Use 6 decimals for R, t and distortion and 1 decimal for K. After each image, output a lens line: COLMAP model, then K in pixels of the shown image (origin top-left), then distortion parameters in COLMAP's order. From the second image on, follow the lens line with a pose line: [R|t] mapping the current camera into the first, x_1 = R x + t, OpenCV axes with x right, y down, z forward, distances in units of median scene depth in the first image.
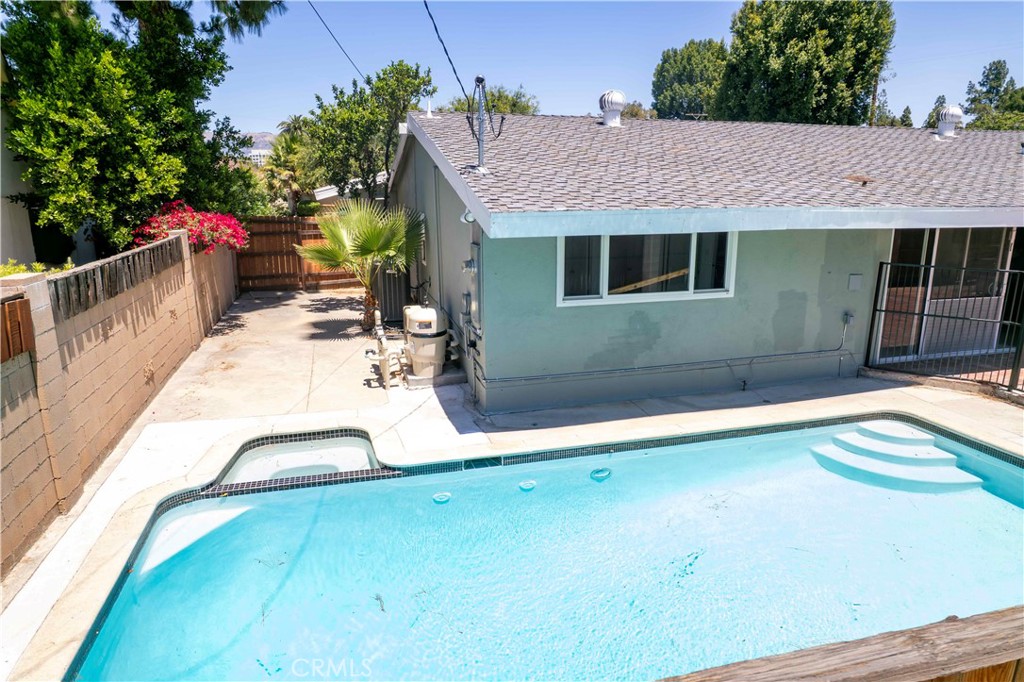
lens RADIAL K [[654.8, 0, 519.1], [0, 654.8, 344.8], [0, 0, 1]] dist [-0.094130, 0.083469]
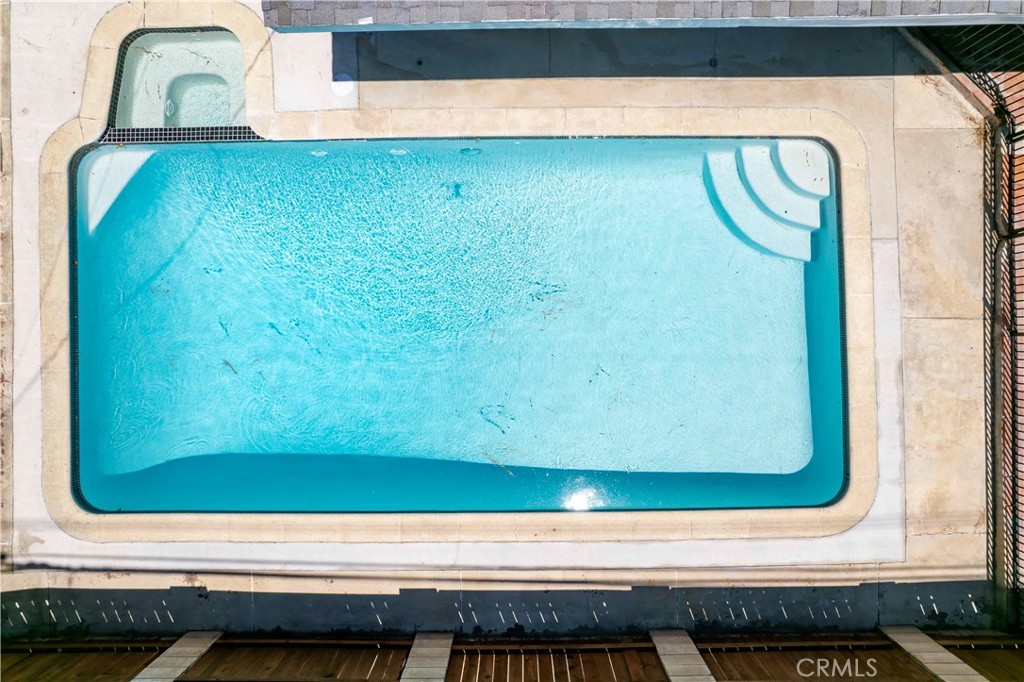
lens RADIAL K [[654.8, 0, 519.1], [0, 654.8, 344.8], [0, 0, 1]] dist [-0.094130, 0.083469]
pose [[0.966930, 0.255029, 0.002731, 0.221037], [-0.064307, 0.233425, 0.970246, -0.575711], [0.246803, -0.938335, 0.242105, 0.382503]]
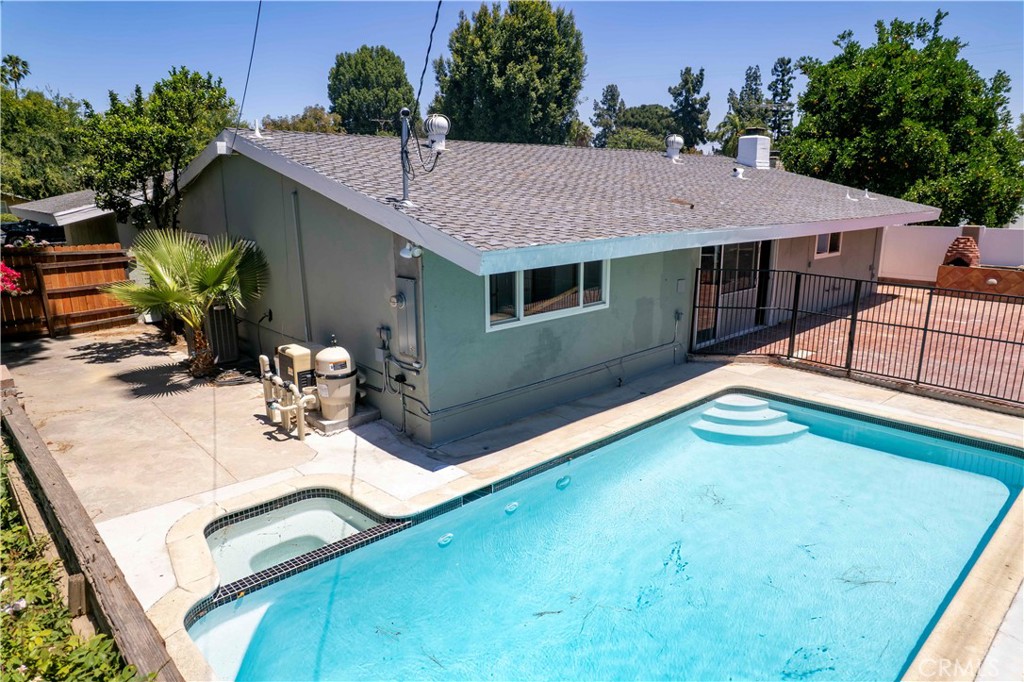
lens RADIAL K [[654.8, 0, 519.1], [0, 654.8, 344.8], [0, 0, 1]] dist [-0.094130, 0.083469]
pose [[0.883311, -0.111436, 0.455350, -0.327280], [0.112752, 0.993324, 0.024371, -0.051386], [-0.455026, 0.029814, 0.889979, 0.044326]]
